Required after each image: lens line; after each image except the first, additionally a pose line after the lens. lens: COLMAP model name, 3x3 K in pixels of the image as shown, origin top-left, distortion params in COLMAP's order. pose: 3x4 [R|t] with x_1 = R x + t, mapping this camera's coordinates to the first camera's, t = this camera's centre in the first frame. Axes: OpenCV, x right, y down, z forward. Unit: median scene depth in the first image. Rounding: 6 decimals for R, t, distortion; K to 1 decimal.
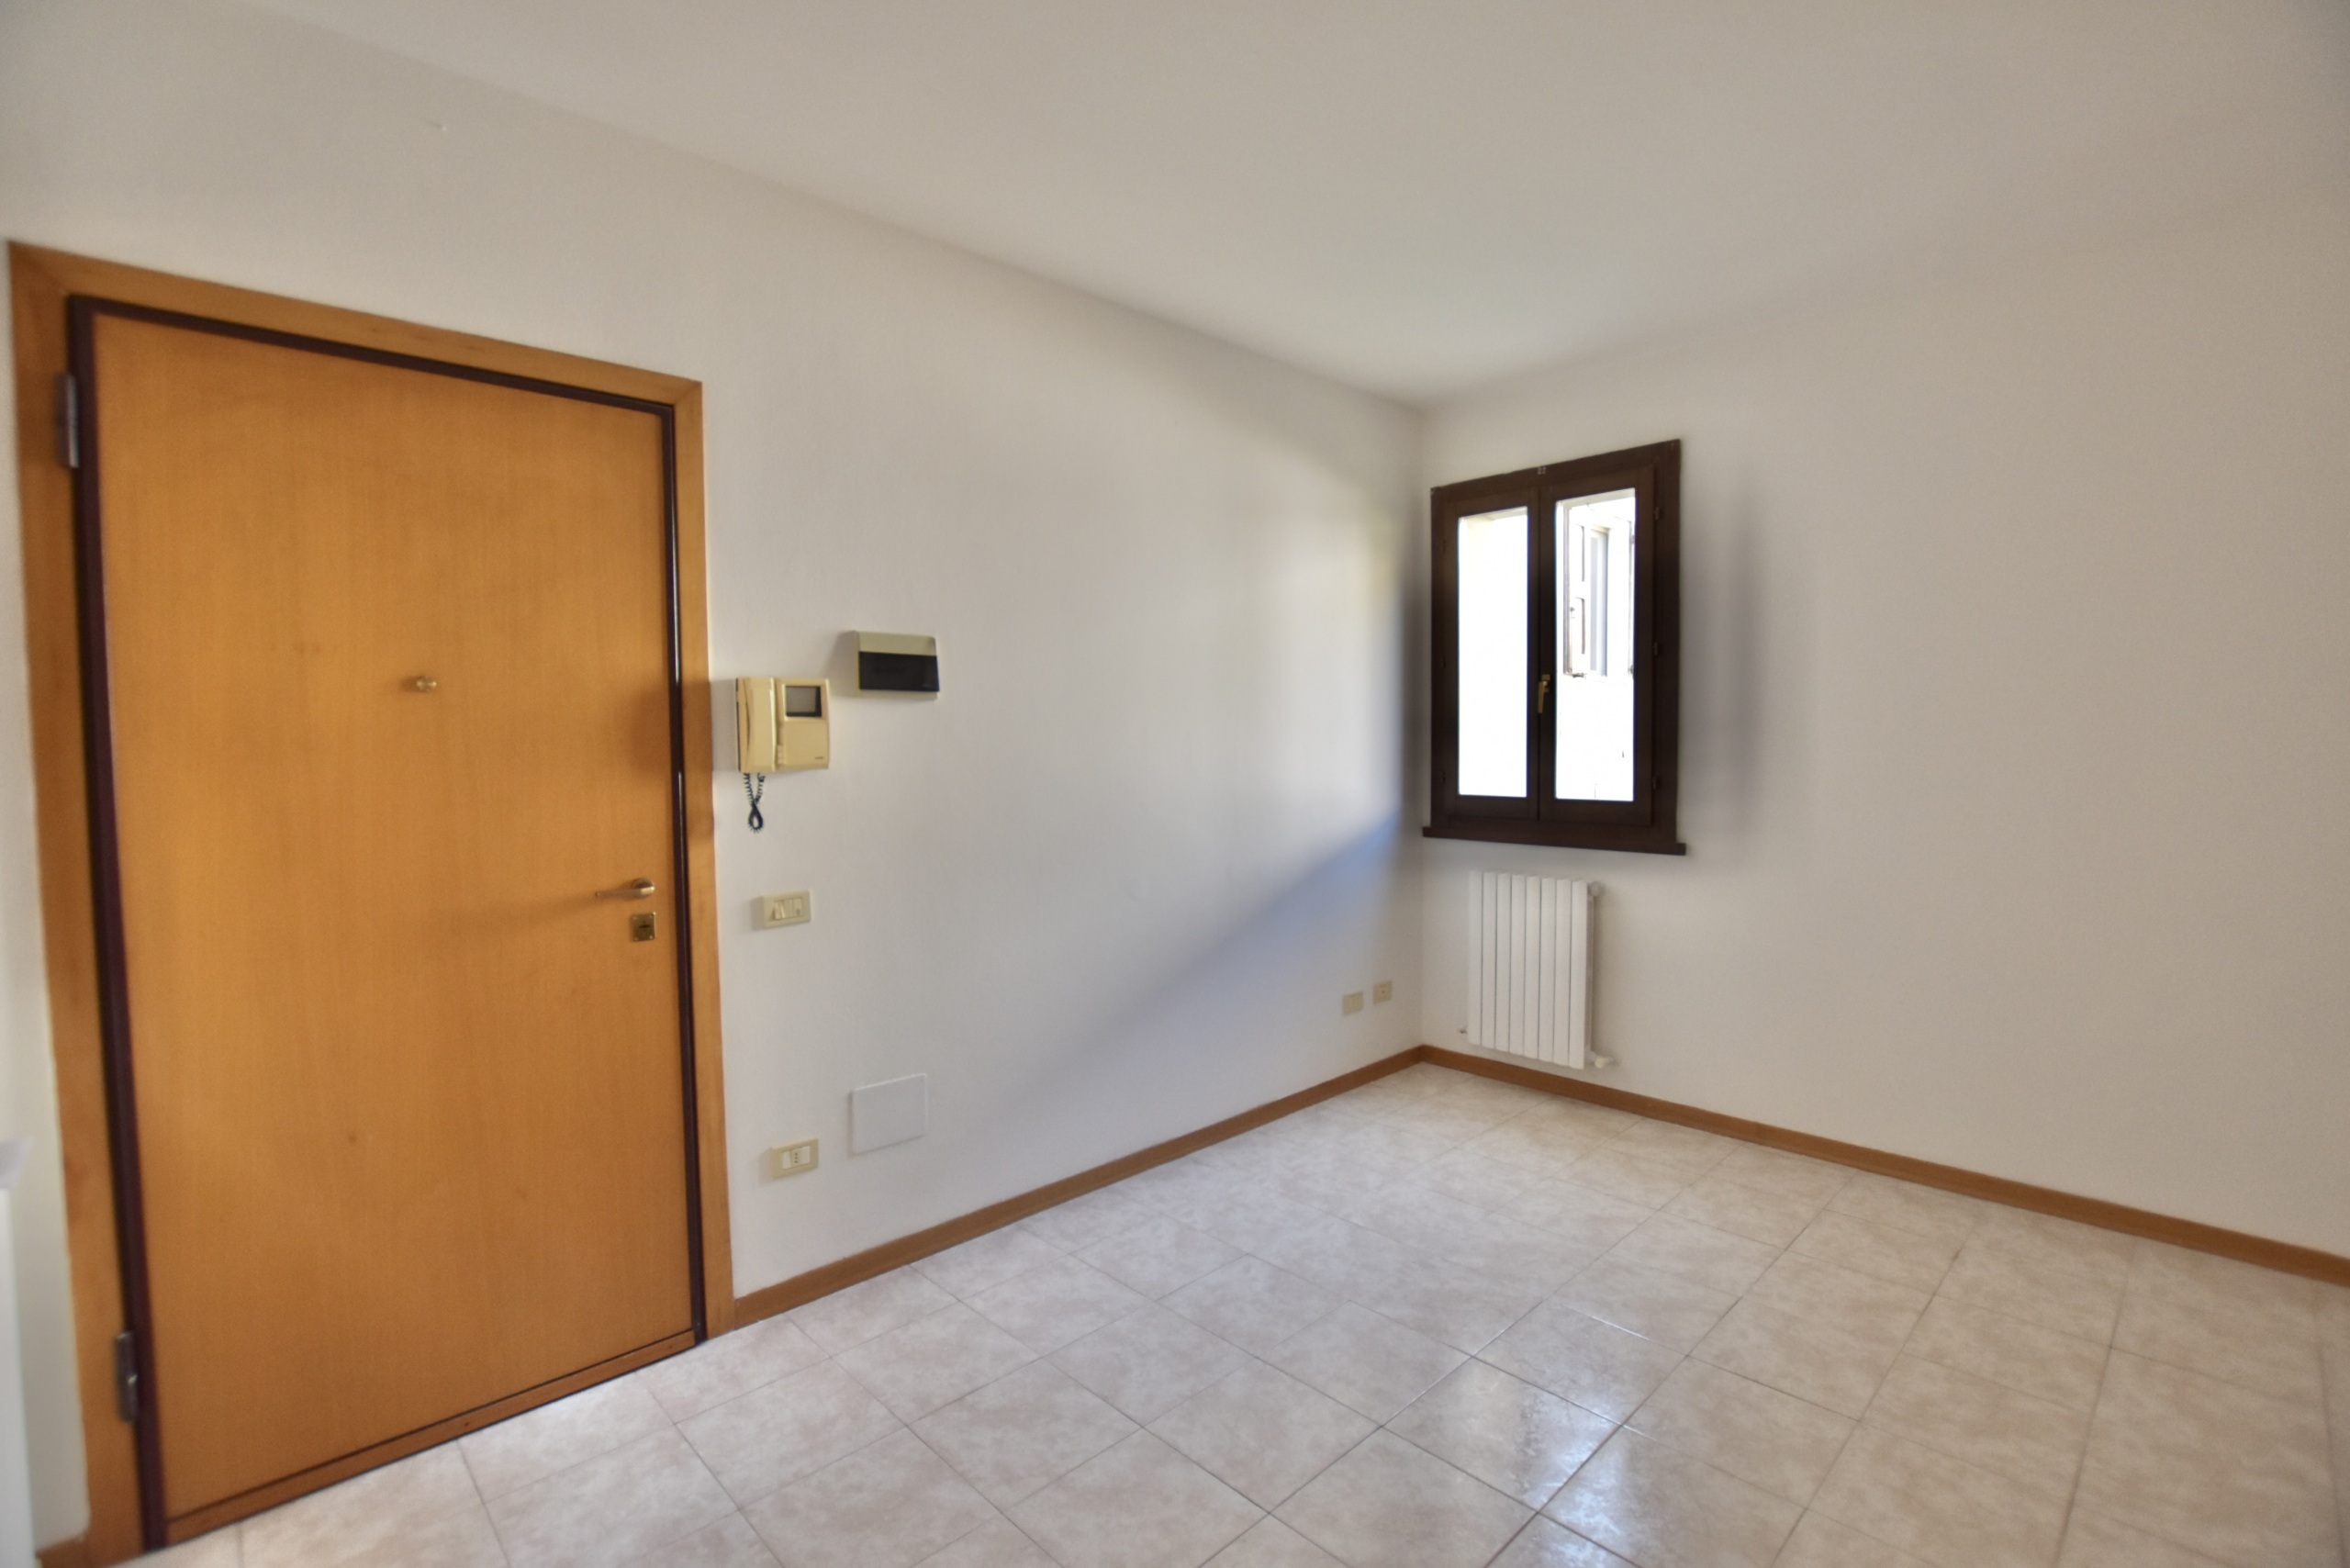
lens RADIAL K [[1050.7, 0, 1175.0], [0, 1050.7, 784.0], [0, 0, 1]] dist [-0.025241, 0.000381]
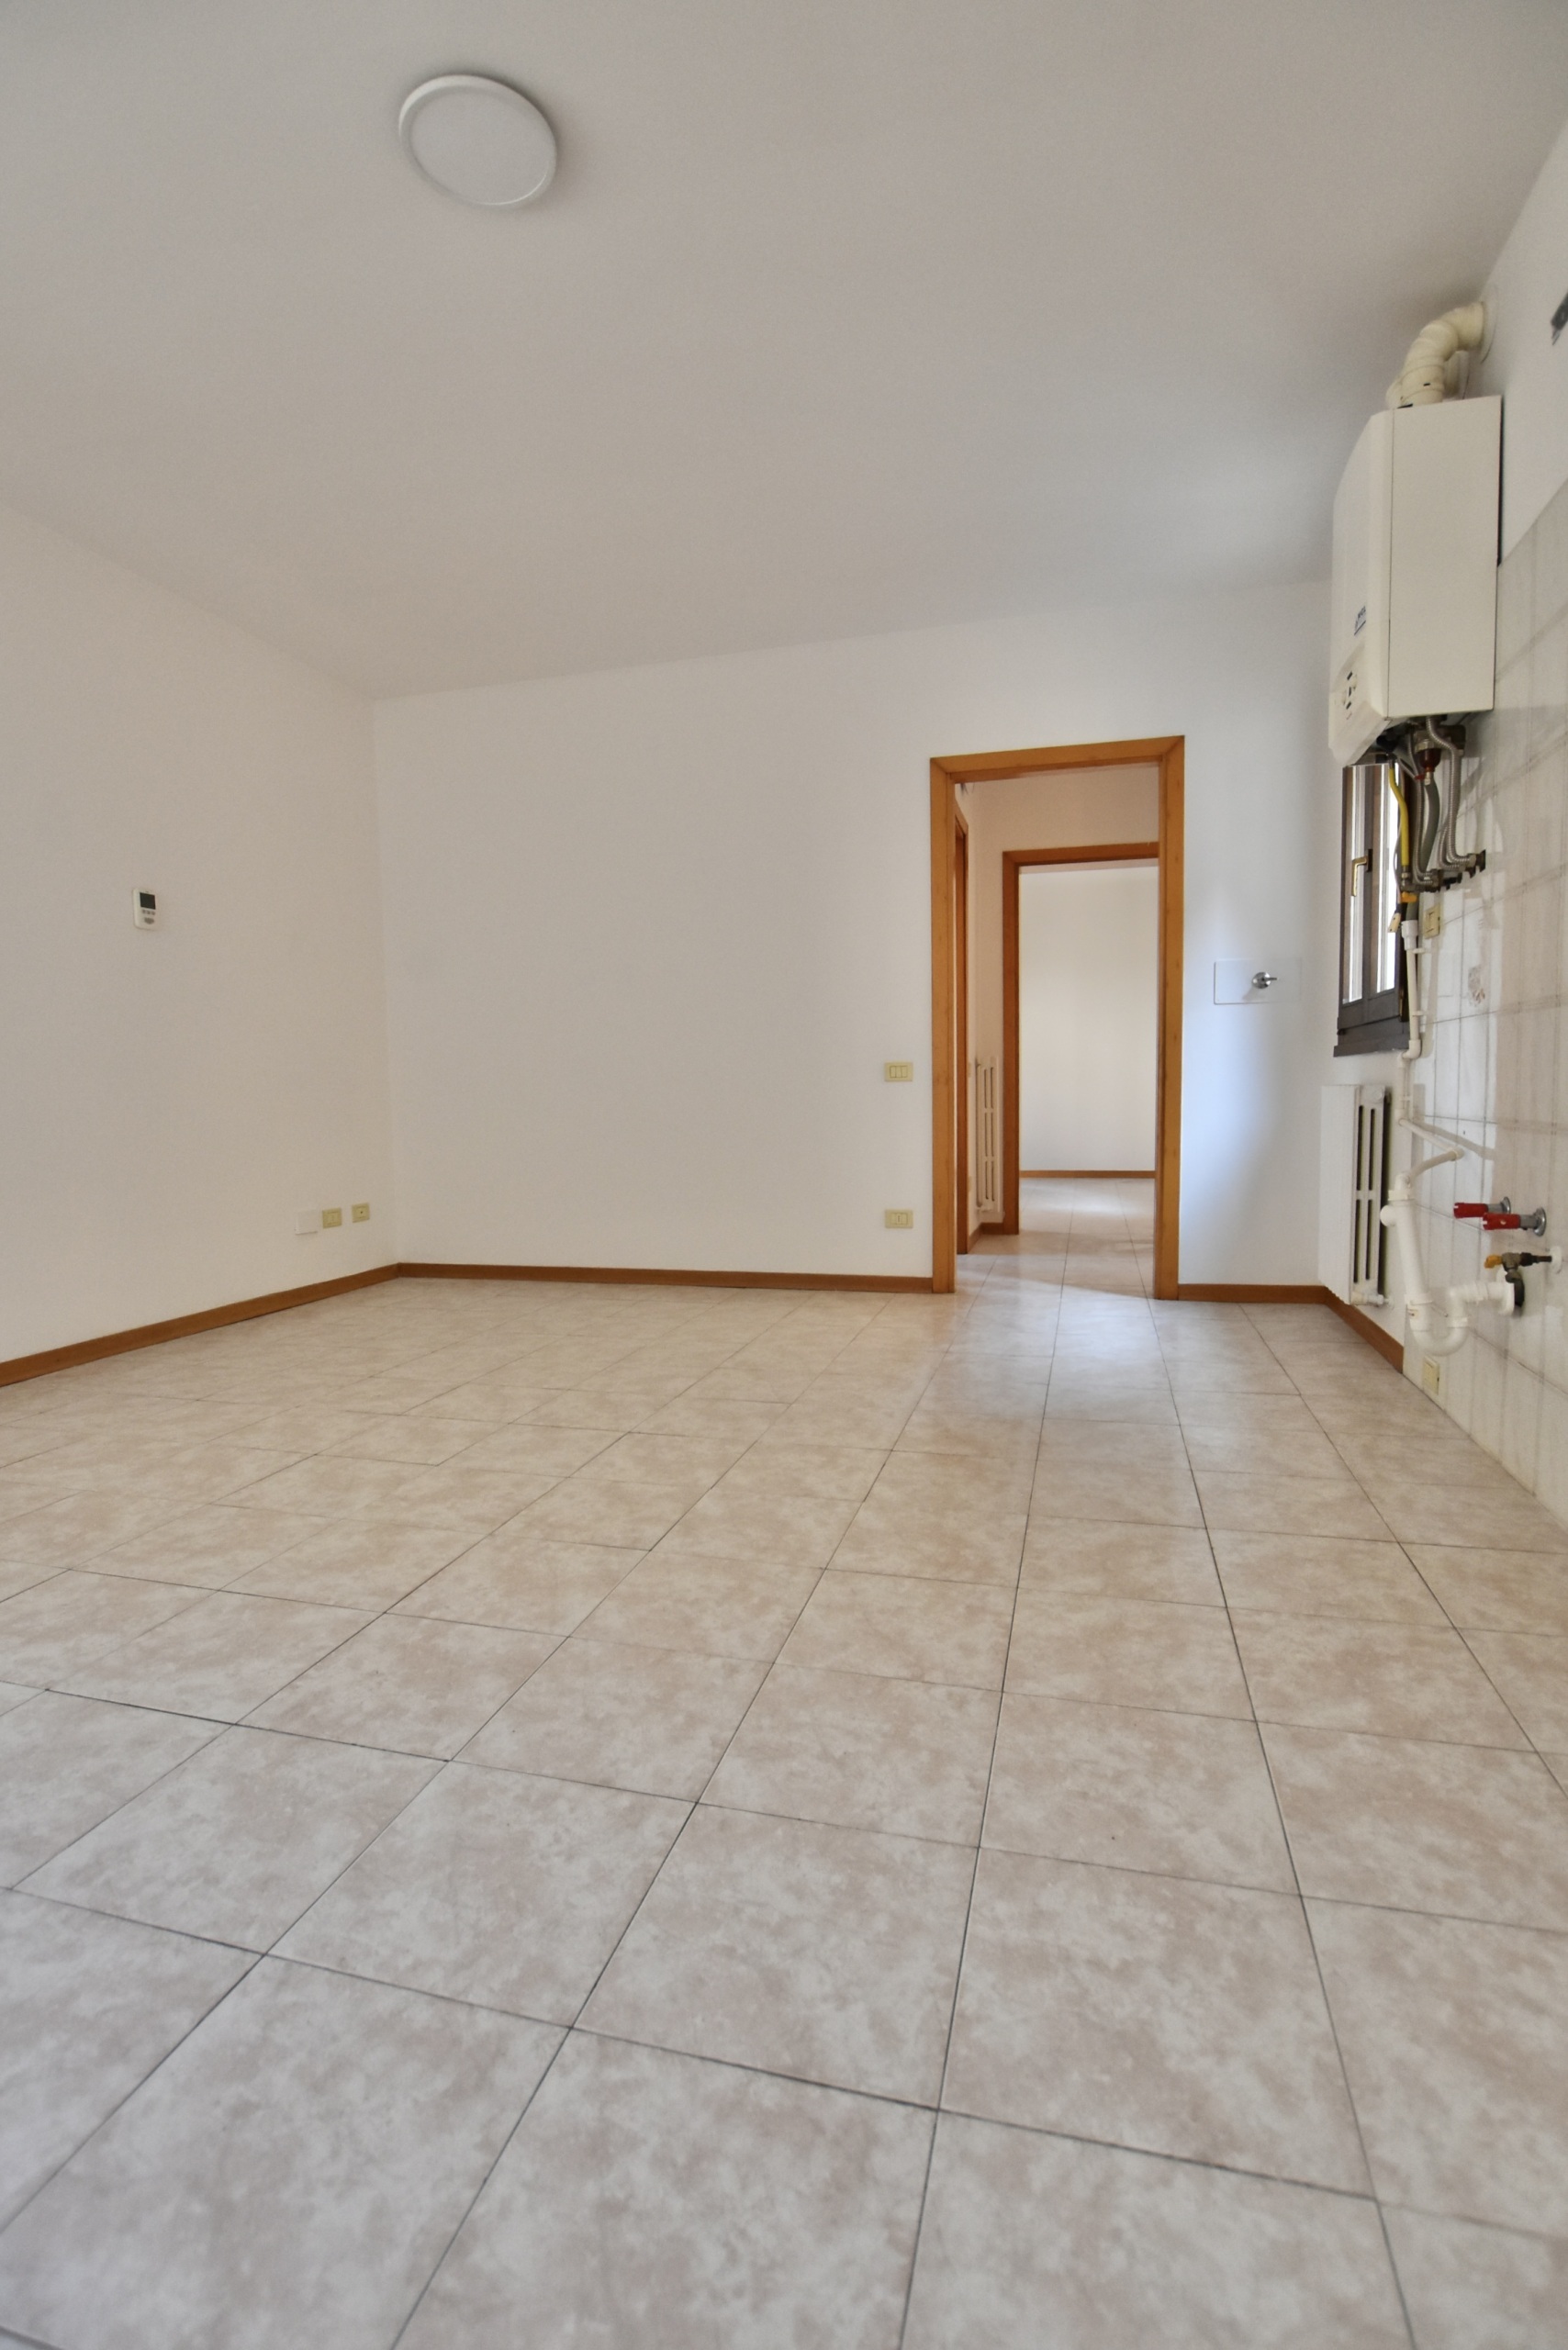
lens RADIAL K [[1094.1, 0, 785.0], [0, 1094.1, 1186.6], [0, 0, 1]] dist [-0.028102, 0.000372]
pose [[-0.510515, -0.057278, 0.857959, -0.385979], [0.060882, 0.992867, 0.102511, 0.176065], [-0.857711, 0.104568, -0.503386, 0.729363]]
